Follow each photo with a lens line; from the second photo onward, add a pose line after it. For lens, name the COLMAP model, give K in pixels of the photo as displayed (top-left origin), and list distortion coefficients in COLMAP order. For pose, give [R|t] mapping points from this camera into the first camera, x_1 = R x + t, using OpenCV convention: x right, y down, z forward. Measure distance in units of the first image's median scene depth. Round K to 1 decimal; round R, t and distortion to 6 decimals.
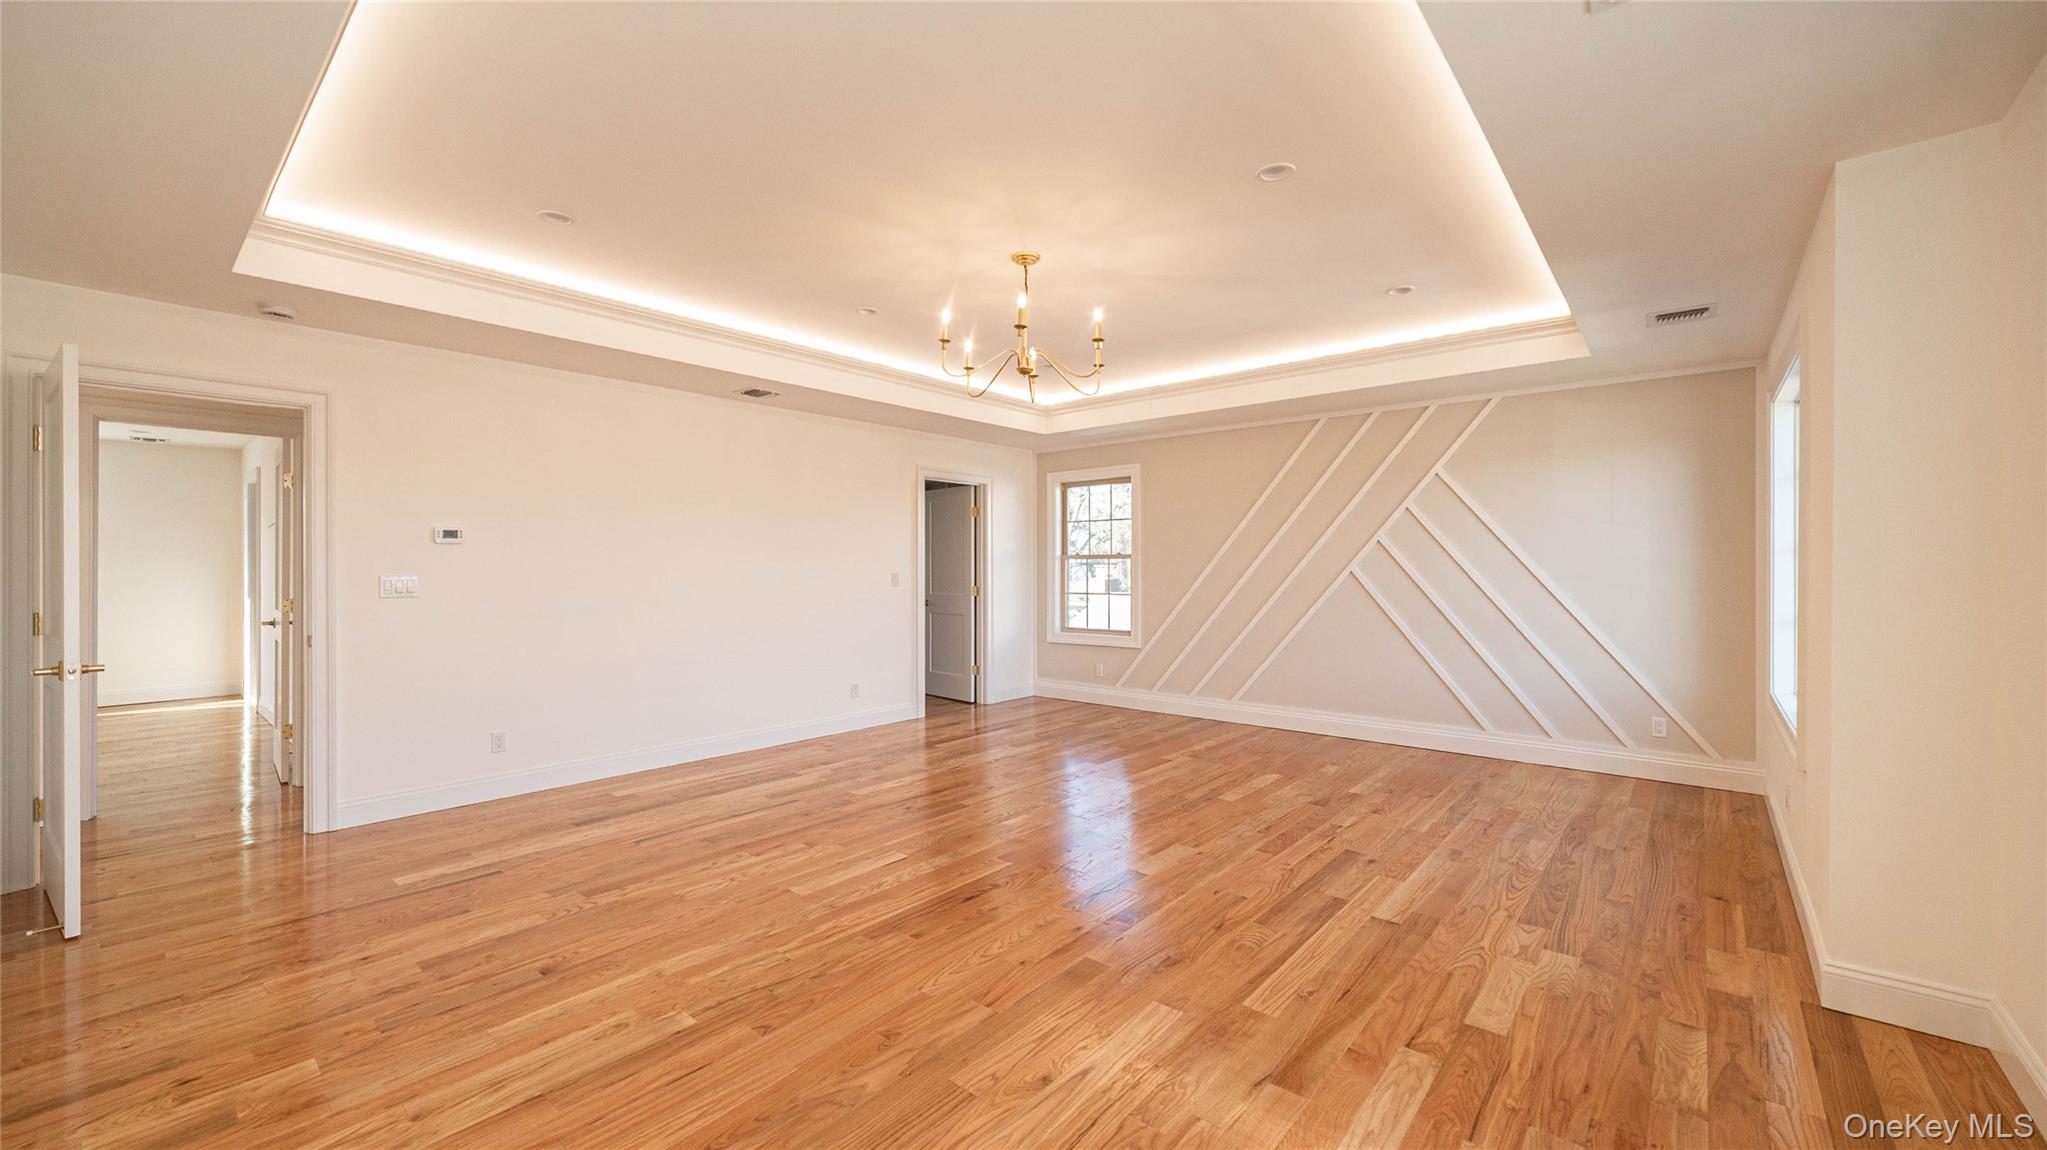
lens RADIAL K [[778.5, 0, 1023.5], [0, 778.5, 575.0], [0, 0, 1]] dist [0.000084, -0.000030]
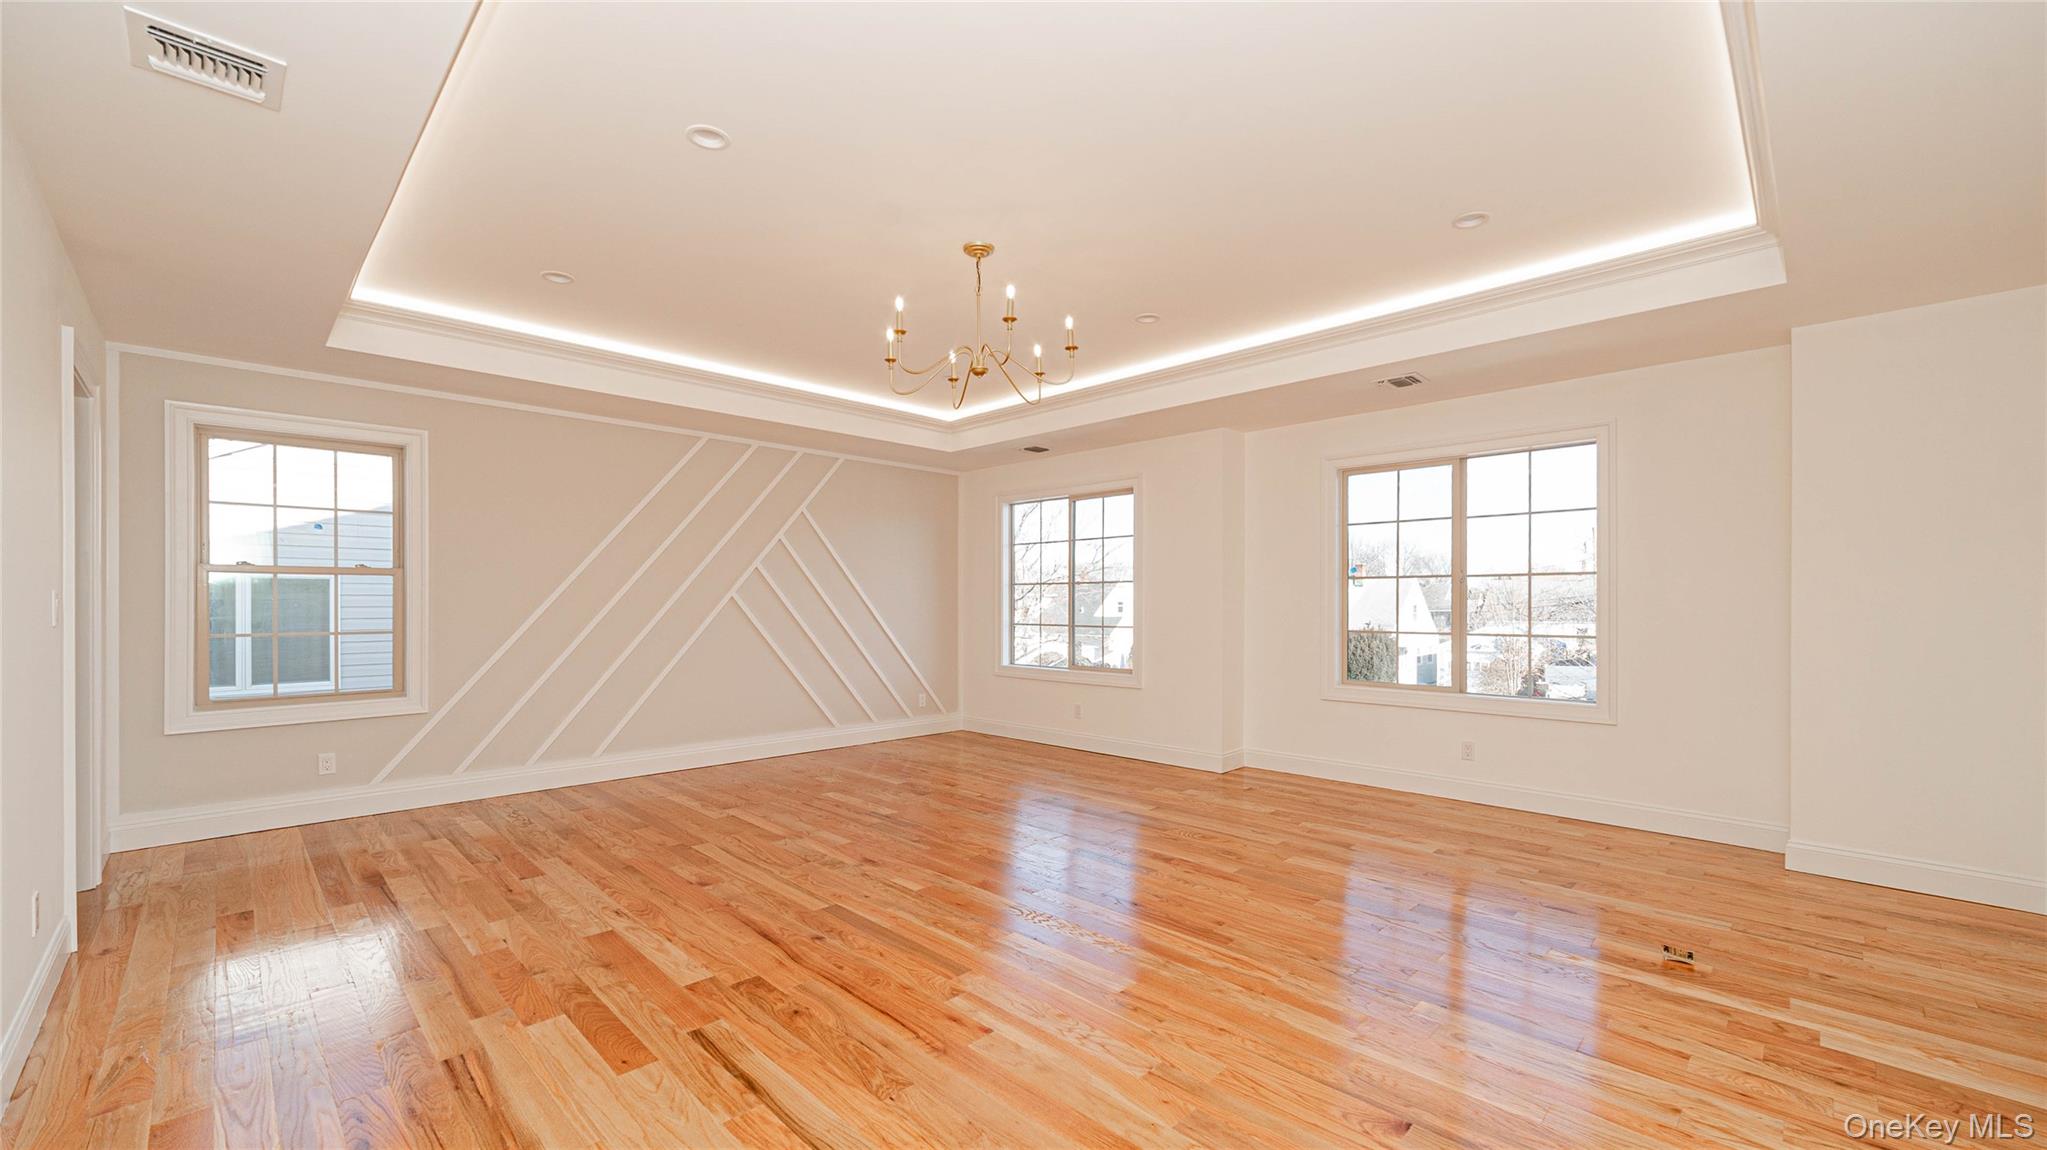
lens RADIAL K [[810.5, 0, 1023.5], [0, 810.5, 575.0], [0, 0, 1]] dist [0.001907, 0.000233]
pose [[0.077254, 0.036848, 0.996330, -0.976386], [0.009618, 0.999243, -0.037702, 0.017752], [-0.996965, 0.012495, 0.076841, 0.891653]]
